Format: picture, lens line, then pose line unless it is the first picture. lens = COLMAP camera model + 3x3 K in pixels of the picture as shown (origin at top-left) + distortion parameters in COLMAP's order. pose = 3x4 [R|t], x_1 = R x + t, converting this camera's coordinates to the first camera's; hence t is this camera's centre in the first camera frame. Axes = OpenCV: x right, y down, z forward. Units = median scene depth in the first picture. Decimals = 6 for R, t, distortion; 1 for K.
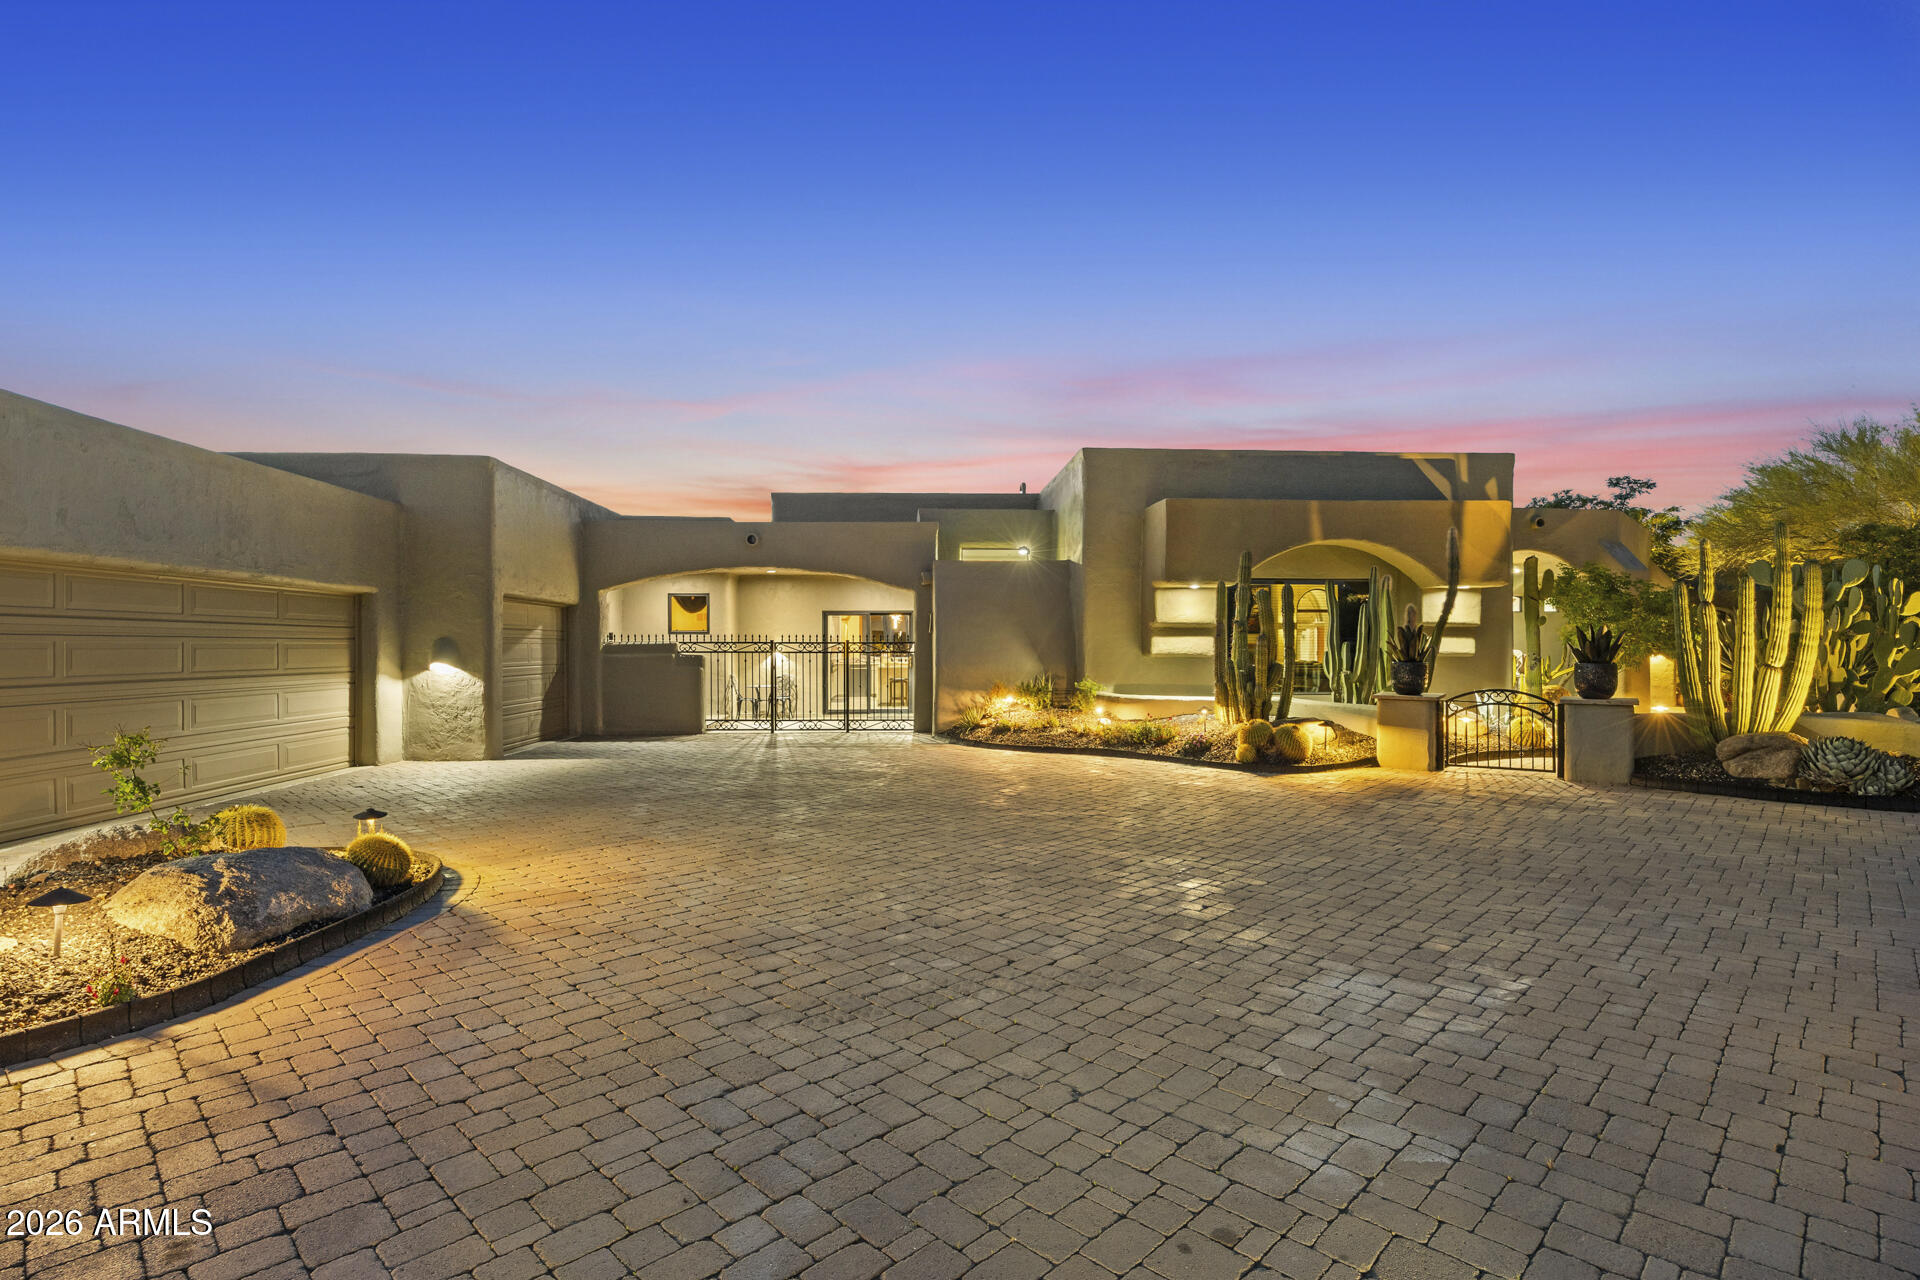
lens RADIAL K [[952.0, 0, 959.9], [0, 952.0, 644.0], [0, 0, 1]] dist [-0.008915, -0.000601]
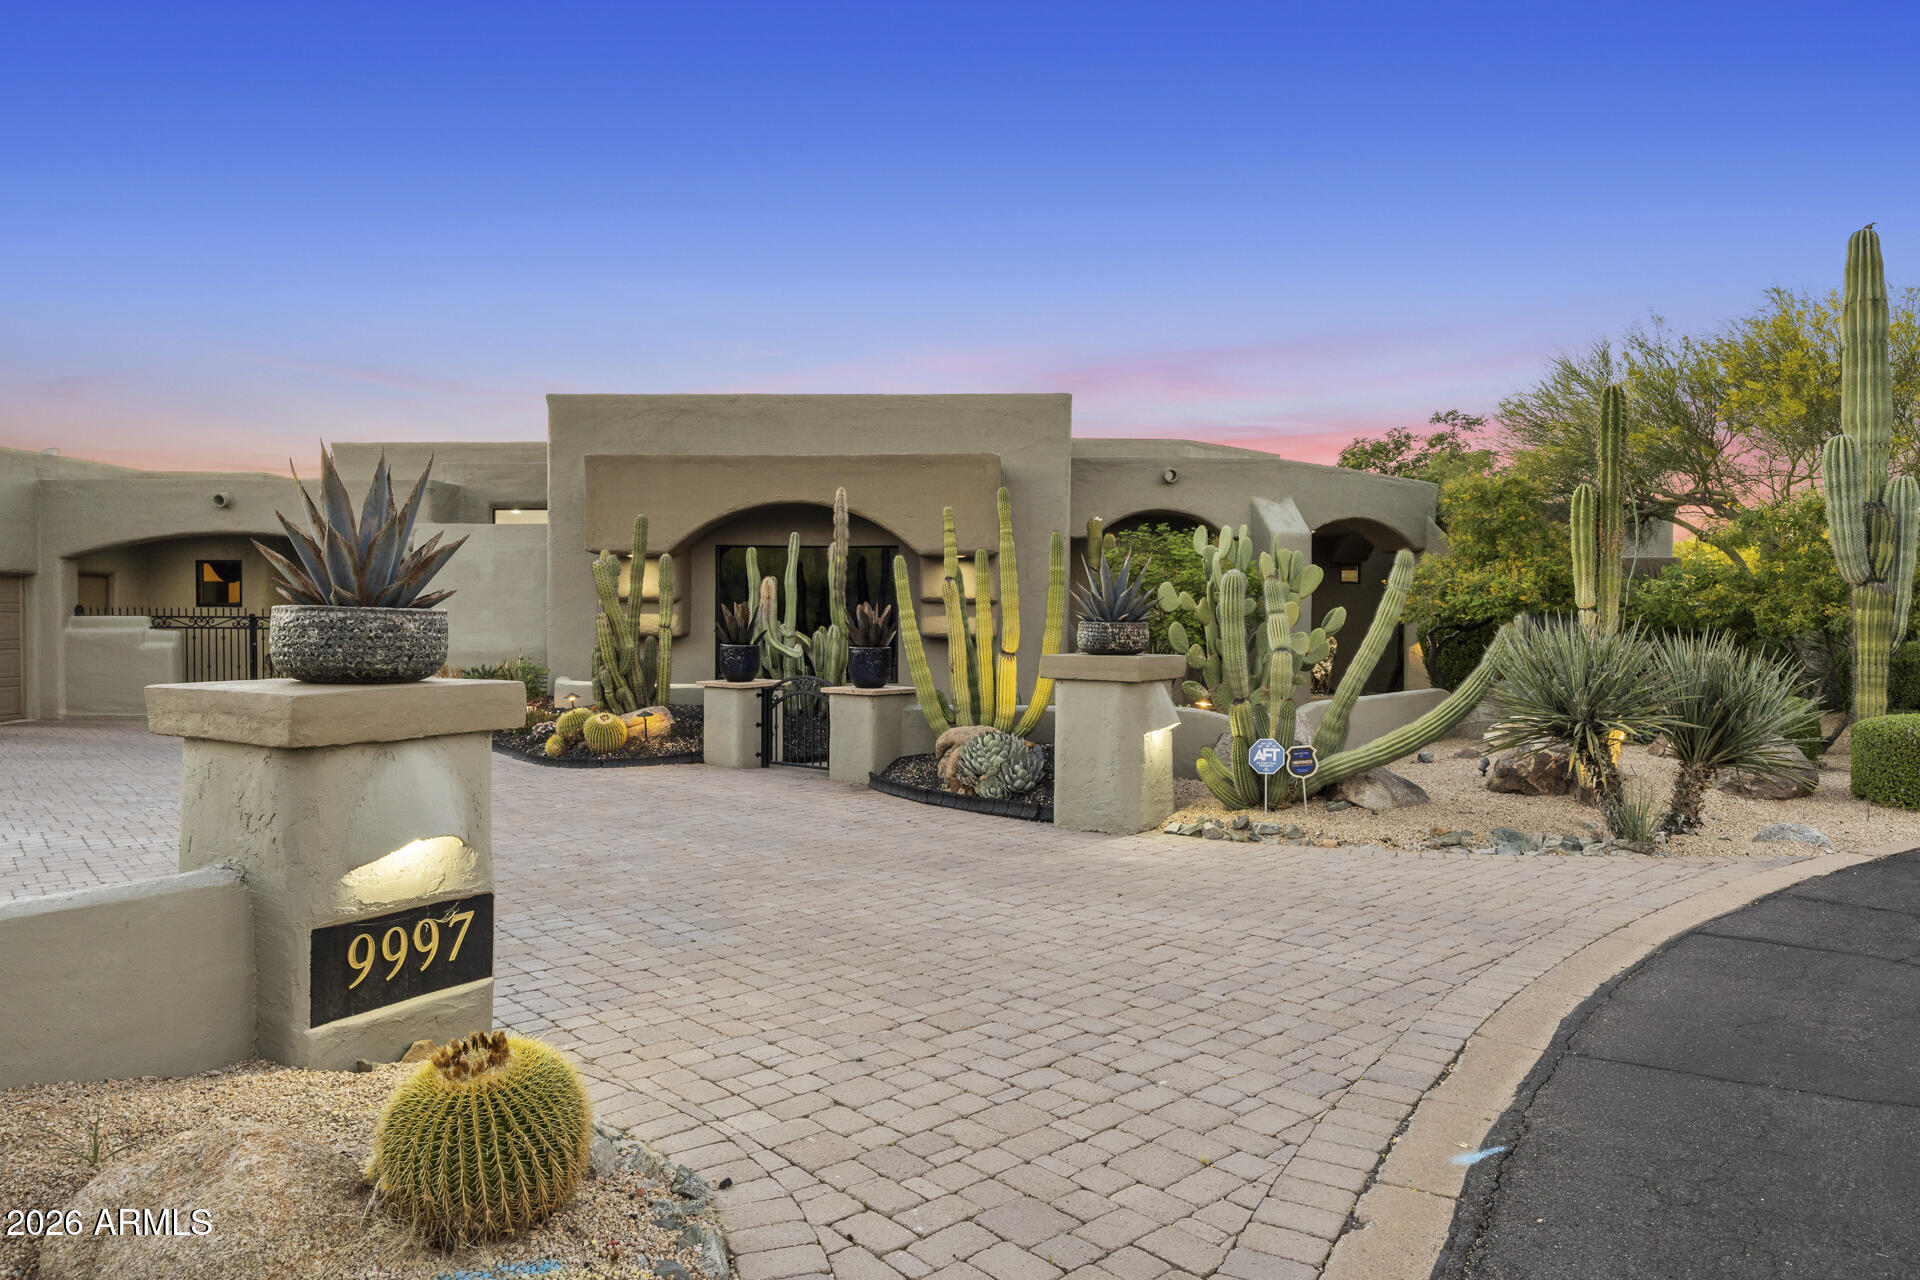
lens RADIAL K [[1252.6, 0, 964.3], [0, 1252.6, 639.6], [0, 0, 1]] dist [-0.001250, 0.001046]
pose [[0.995546, 0.008273, -0.093916, 0.600780], [-0.006831, 0.999854, 0.015663, -0.003881], [0.094032, -0.014952, 0.995457, -0.104885]]
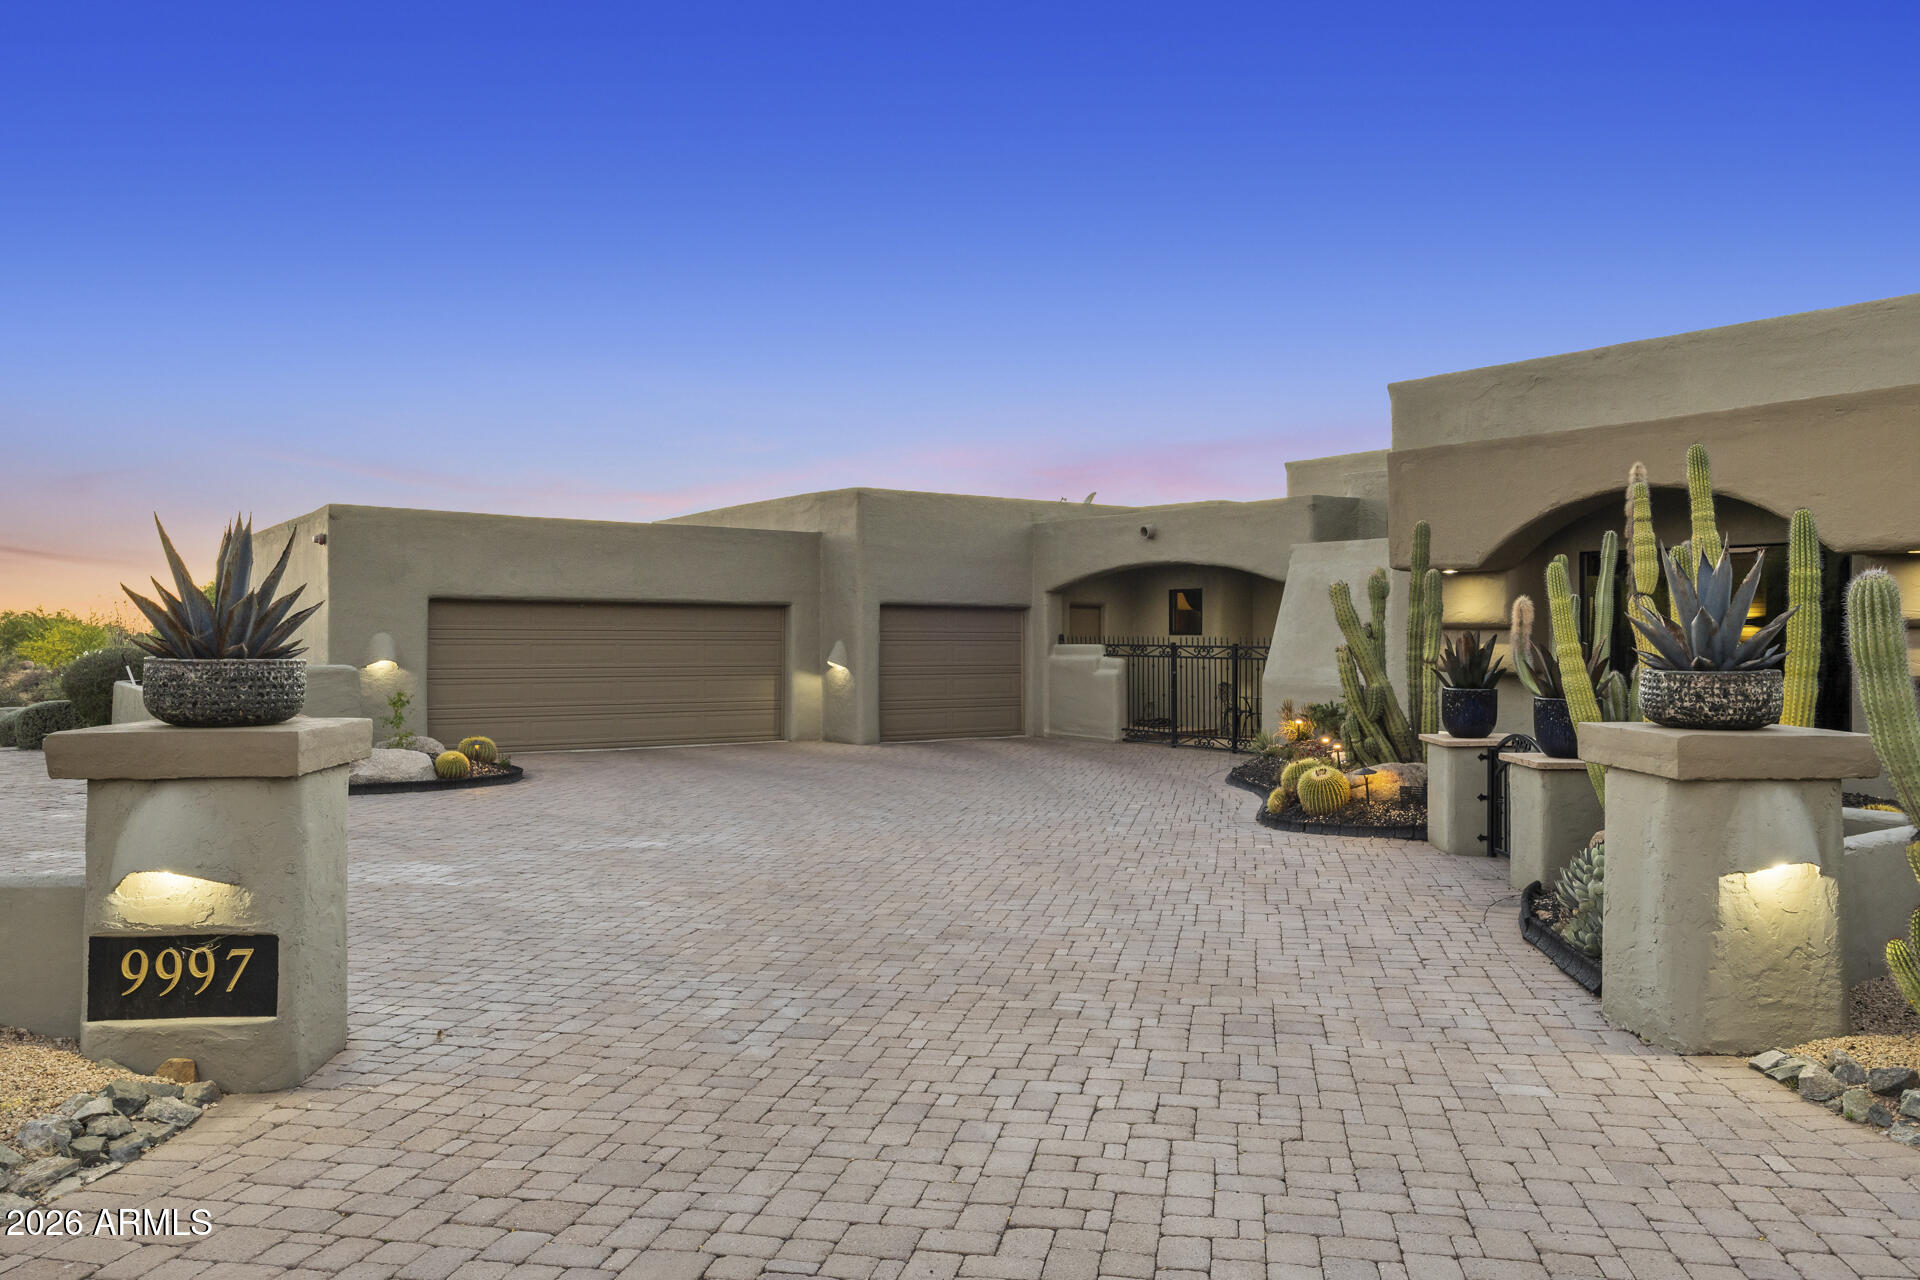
lens RADIAL K [[1391.4, 0, 949.8], [0, 1391.4, 624.9], [0, 0, 1]] dist [-0.010231, 0.008254]
pose [[0.527949, -0.002981, -0.849271, 0.828406], [-0.004298, 0.999972, -0.006182, -0.012442], [0.849265, 0.006914, 0.527921, 0.130763]]
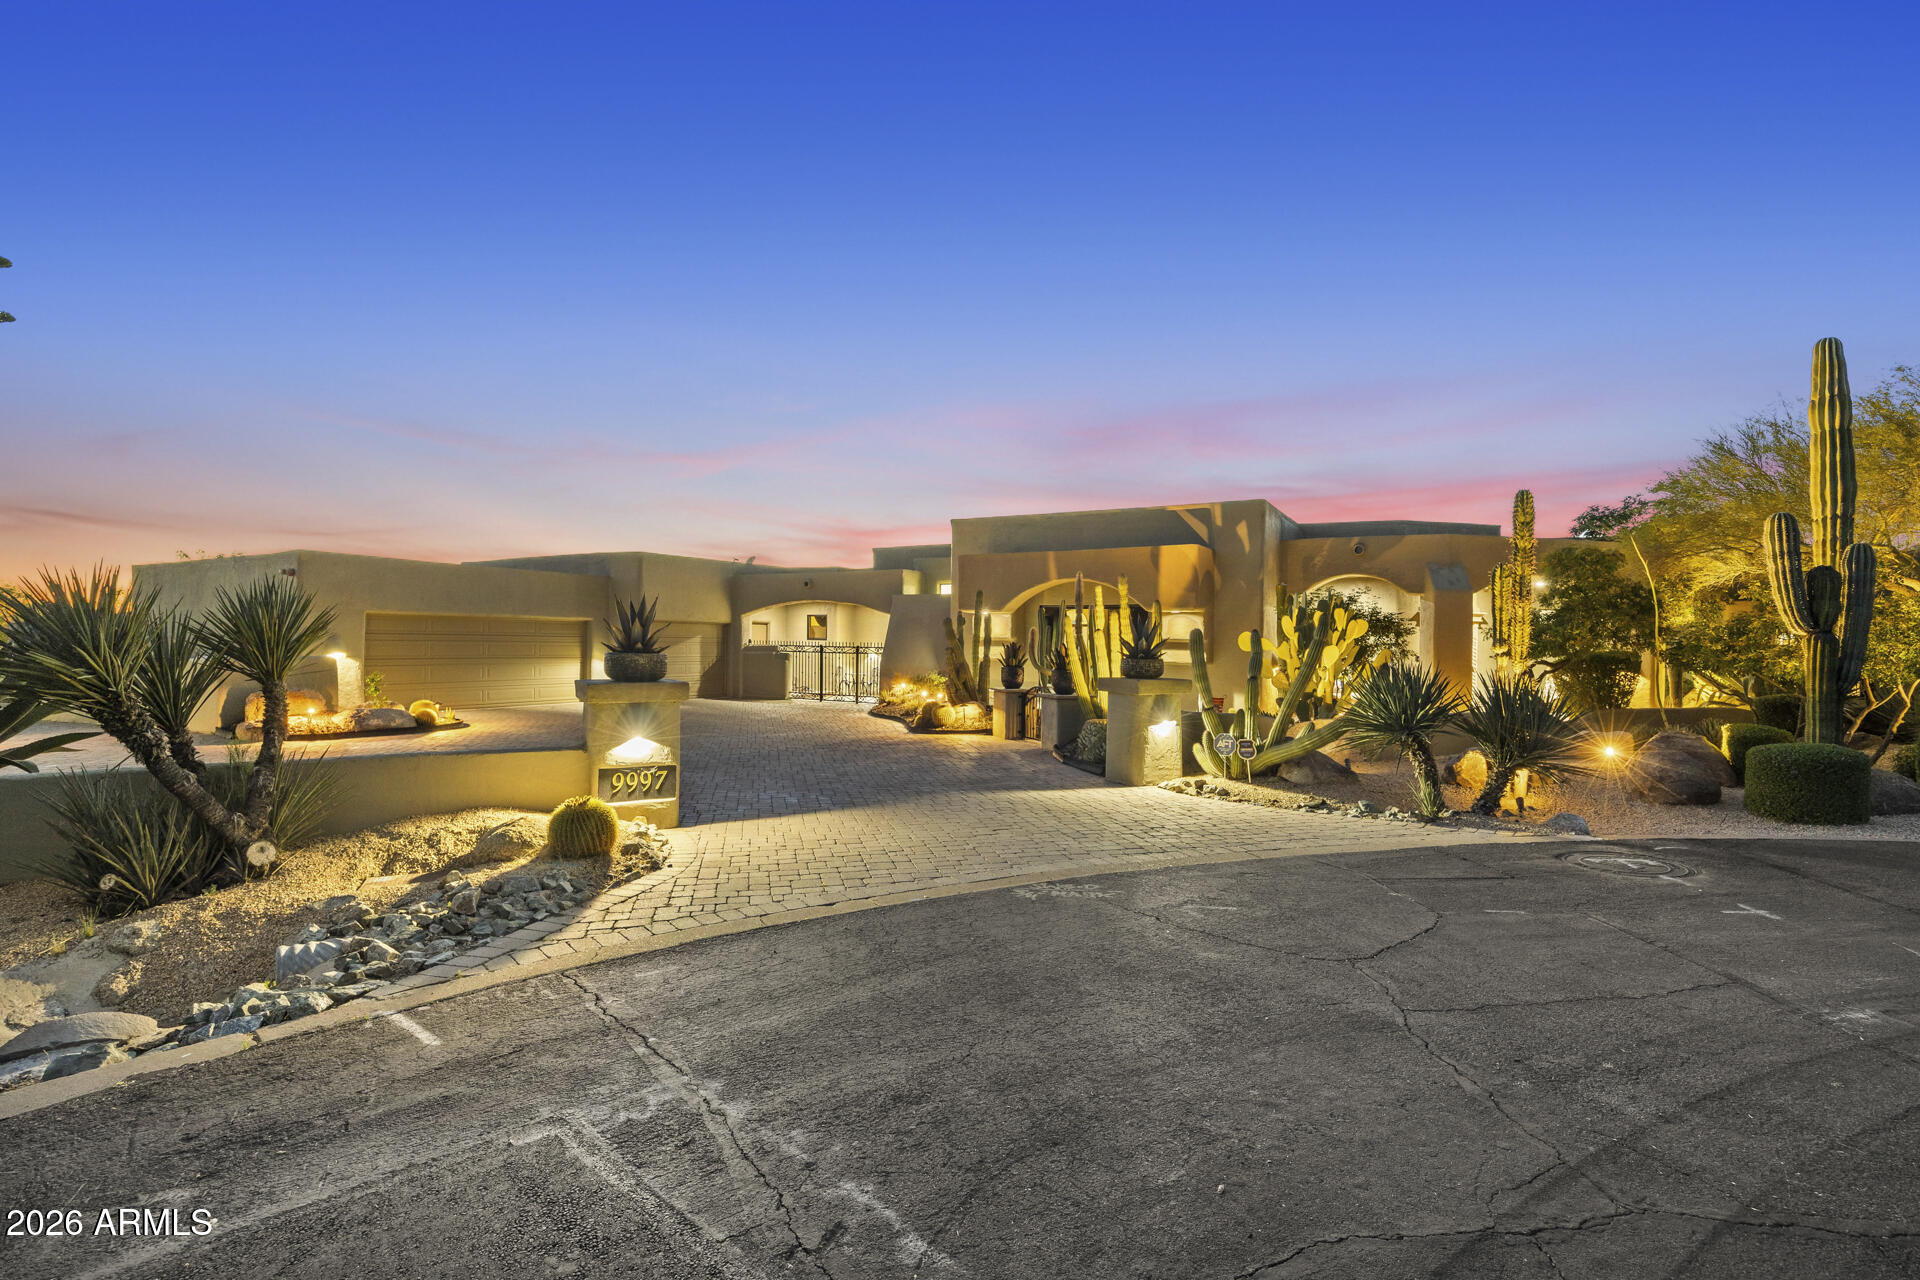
lens RADIAL K [[916.1, 0, 962.2], [0, 916.1, 642.8], [0, 0, 1]] dist [-0.012600, 0.000084]
pose [[0.834814, 0.013342, -0.550370, 0.898747], [-0.014155, 0.999896, 0.002768, -0.015785], [0.550350, 0.005479, 0.834916, -0.184532]]
